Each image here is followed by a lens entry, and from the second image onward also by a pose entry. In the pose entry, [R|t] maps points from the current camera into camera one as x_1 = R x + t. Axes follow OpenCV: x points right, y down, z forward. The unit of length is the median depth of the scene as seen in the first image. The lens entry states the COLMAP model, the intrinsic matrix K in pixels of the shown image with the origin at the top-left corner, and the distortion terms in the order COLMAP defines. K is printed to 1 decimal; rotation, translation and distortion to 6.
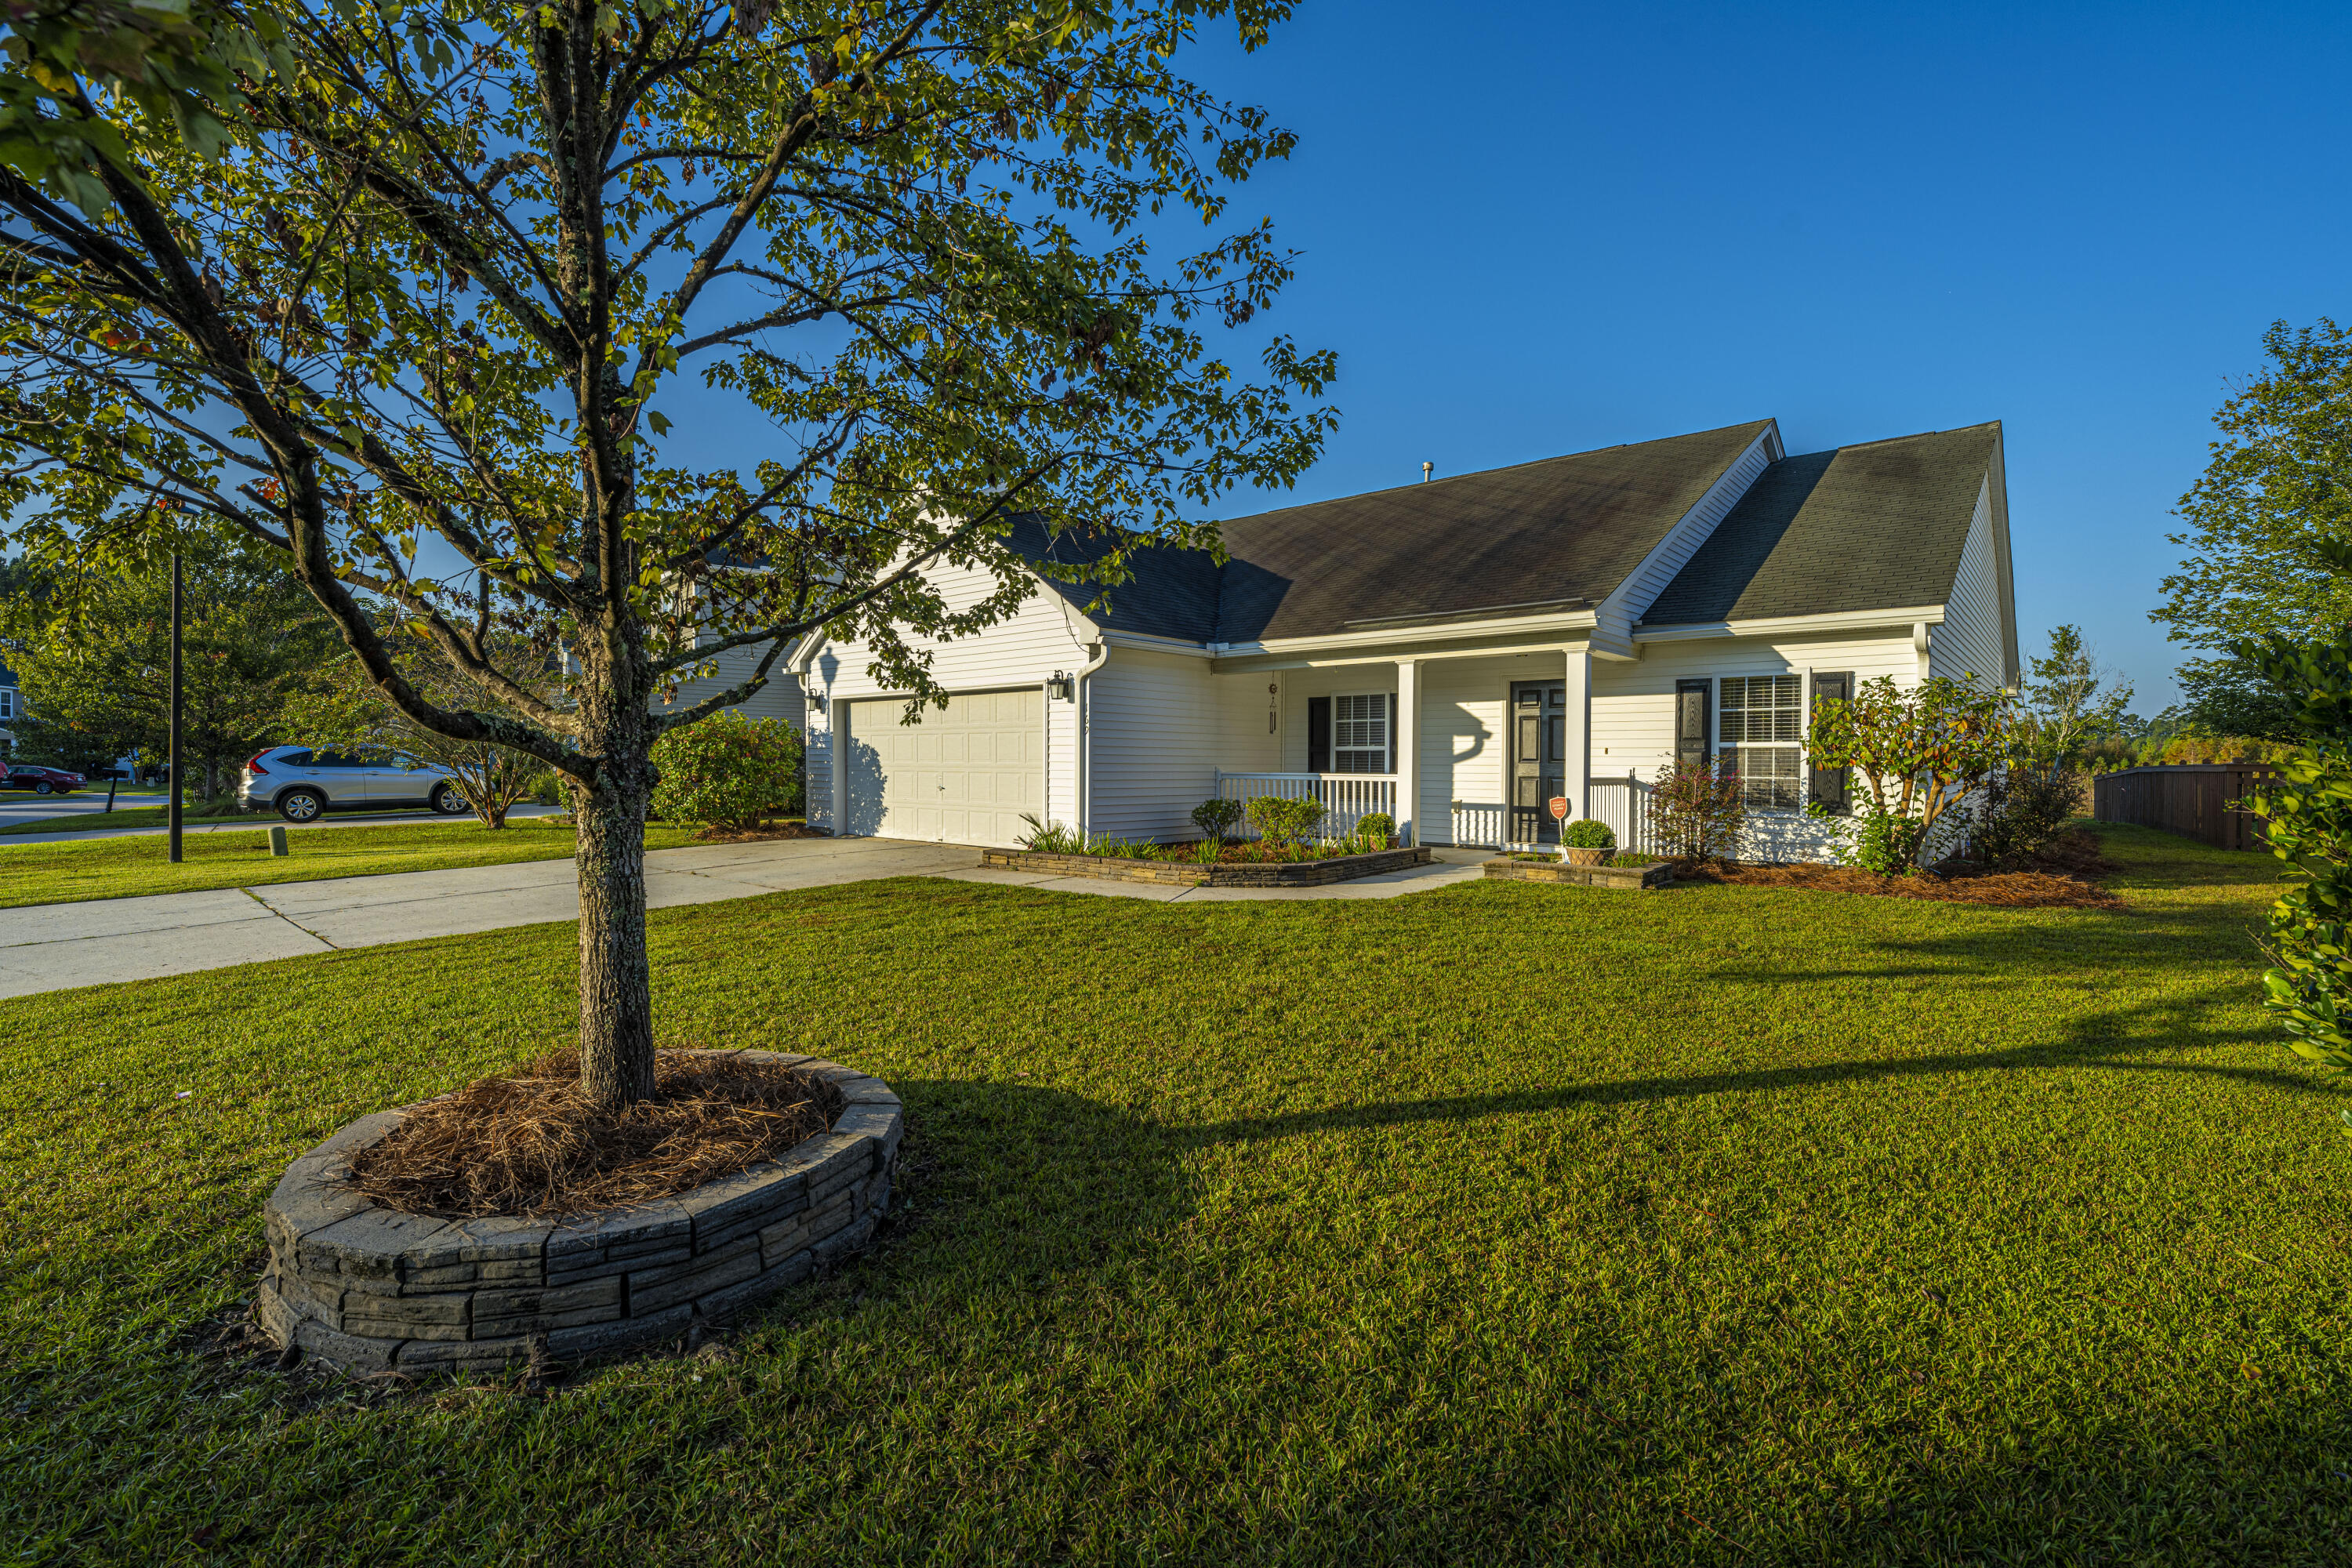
lens RADIAL K [[1281.8, 0, 1123.3], [0, 1281.8, 775.3], [0, 0, 1]] dist [-0.002764, -0.000380]
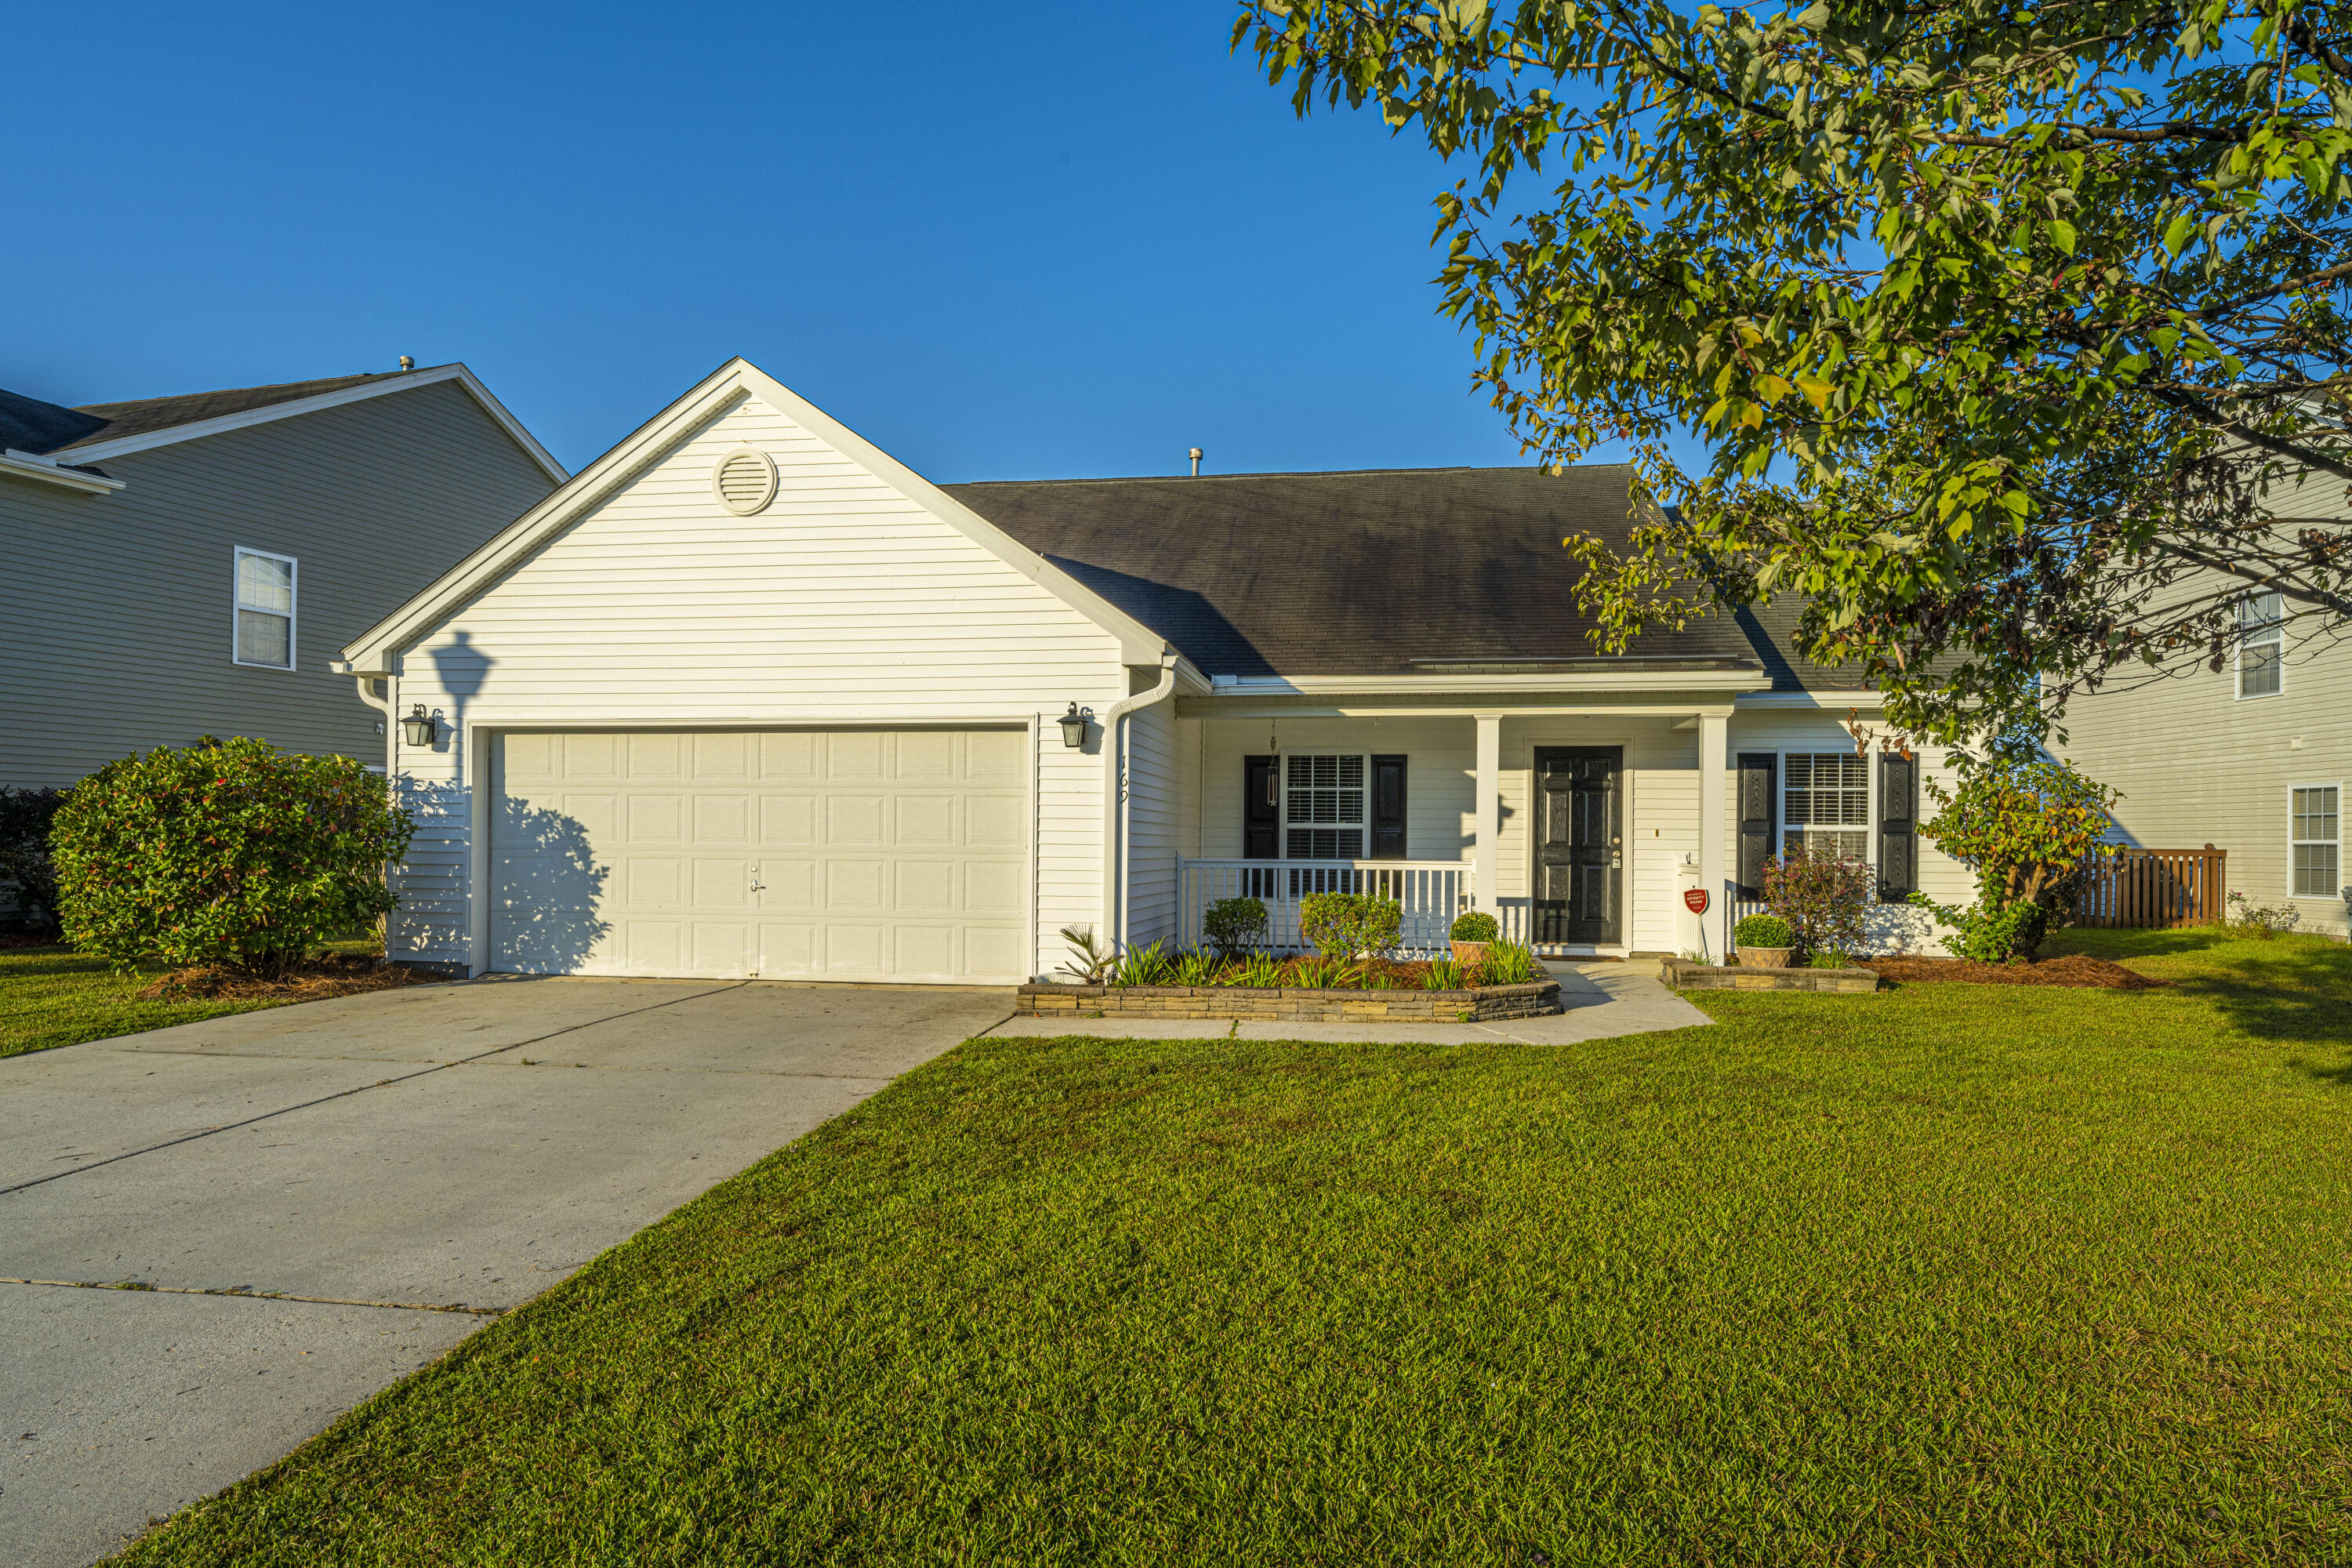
lens RADIAL K [[1695.9, 0, 1204.3], [0, 1695.9, 831.8], [0, 0, 1]] dist [-0.000477, -0.002094]
pose [[0.774284, 0.006120, 0.632809, -0.583405], [0.001673, 0.999930, -0.011719, -0.007347], [-0.632836, 0.010133, 0.774220, 0.324460]]
